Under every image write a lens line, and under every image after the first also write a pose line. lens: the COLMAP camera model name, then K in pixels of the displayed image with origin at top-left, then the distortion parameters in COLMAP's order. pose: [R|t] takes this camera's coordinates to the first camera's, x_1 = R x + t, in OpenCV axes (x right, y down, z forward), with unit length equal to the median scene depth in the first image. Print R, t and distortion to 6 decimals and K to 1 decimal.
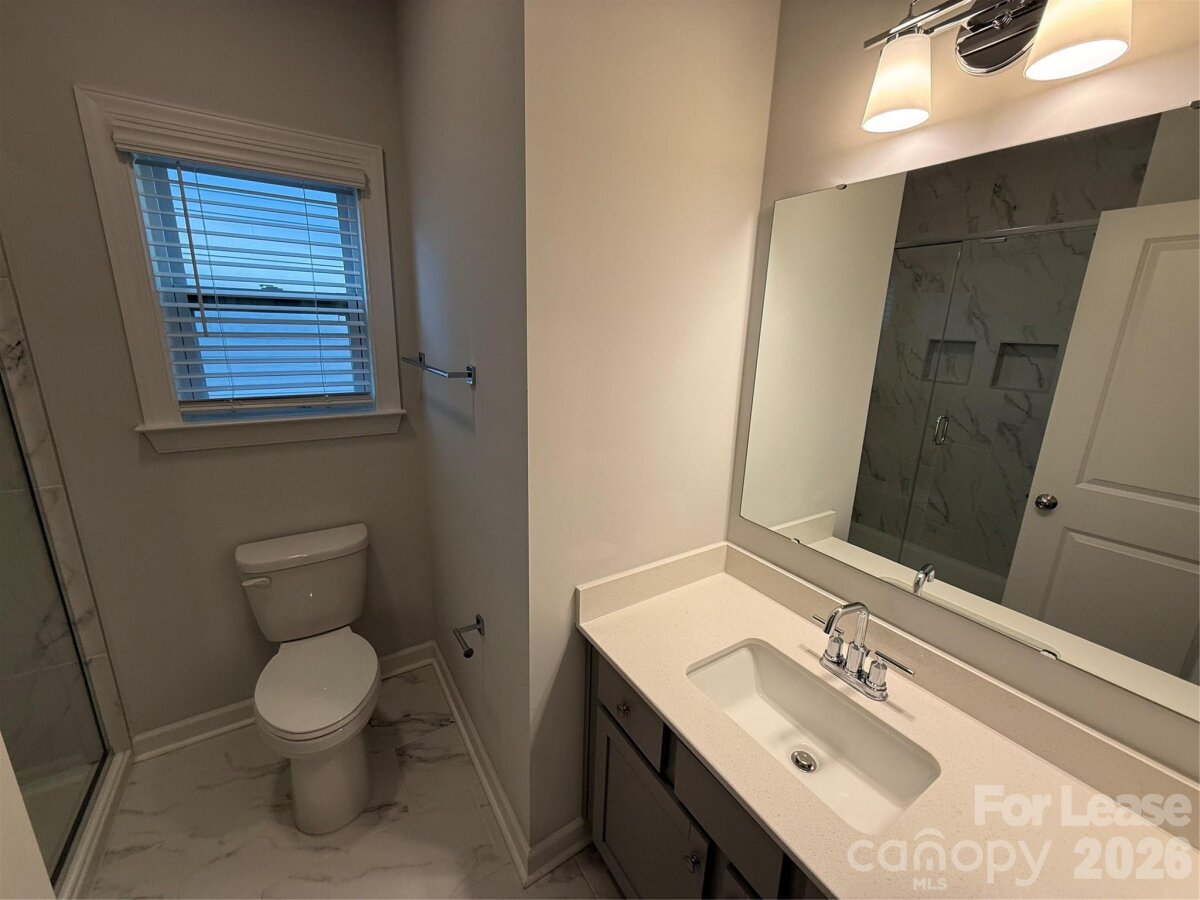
lens RADIAL K [[477.1, 0, 600.0], [0, 477.1, 444.3], [0, 0, 1]] dist [0.003513, -0.000623]
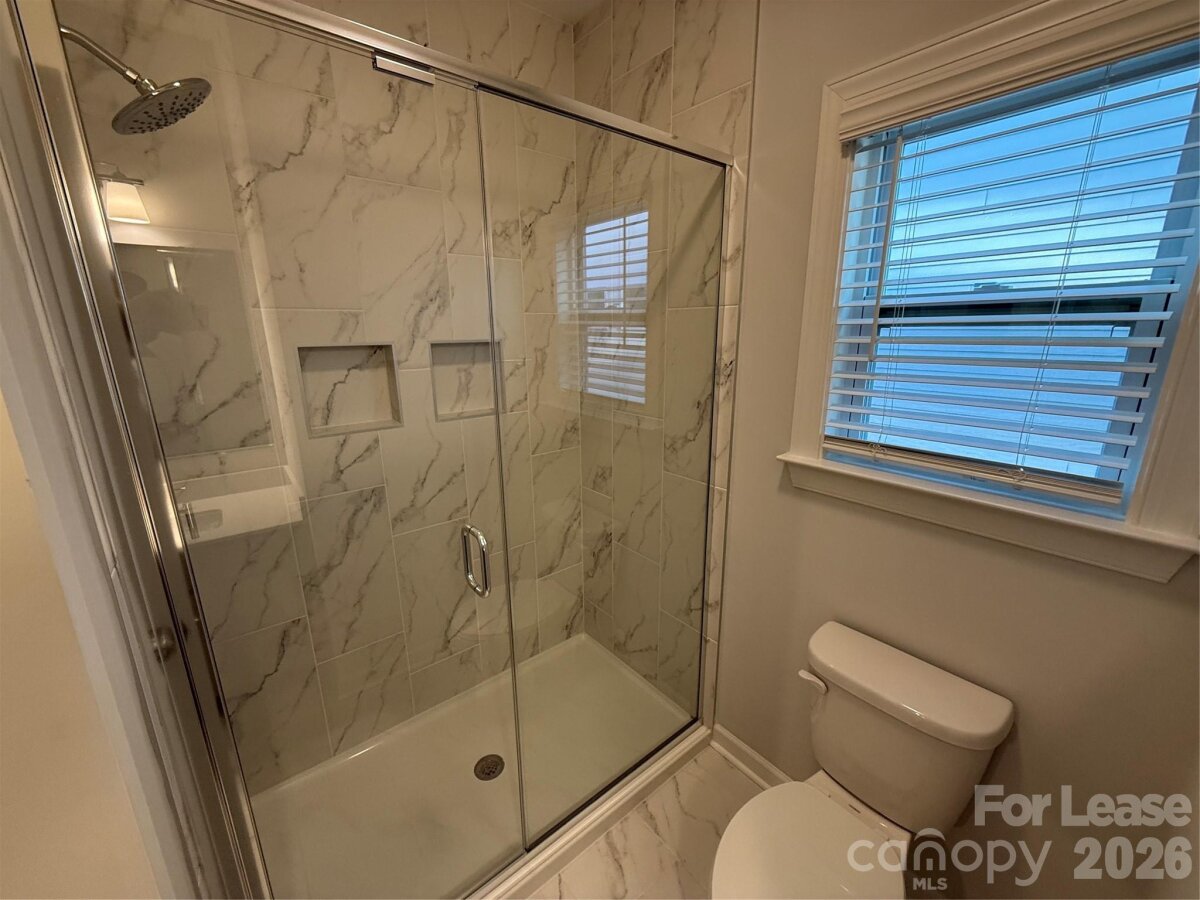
lens RADIAL K [[477.1, 0, 603.6], [0, 477.1, 453.5], [0, 0, 1]] dist [0.003513, -0.000623]
pose [[0.102679, 0.224045, -0.969155, -0.087630], [-0.231784, 0.952874, 0.195725, -0.129827], [0.967333, 0.204538, 0.149770, 0.480255]]
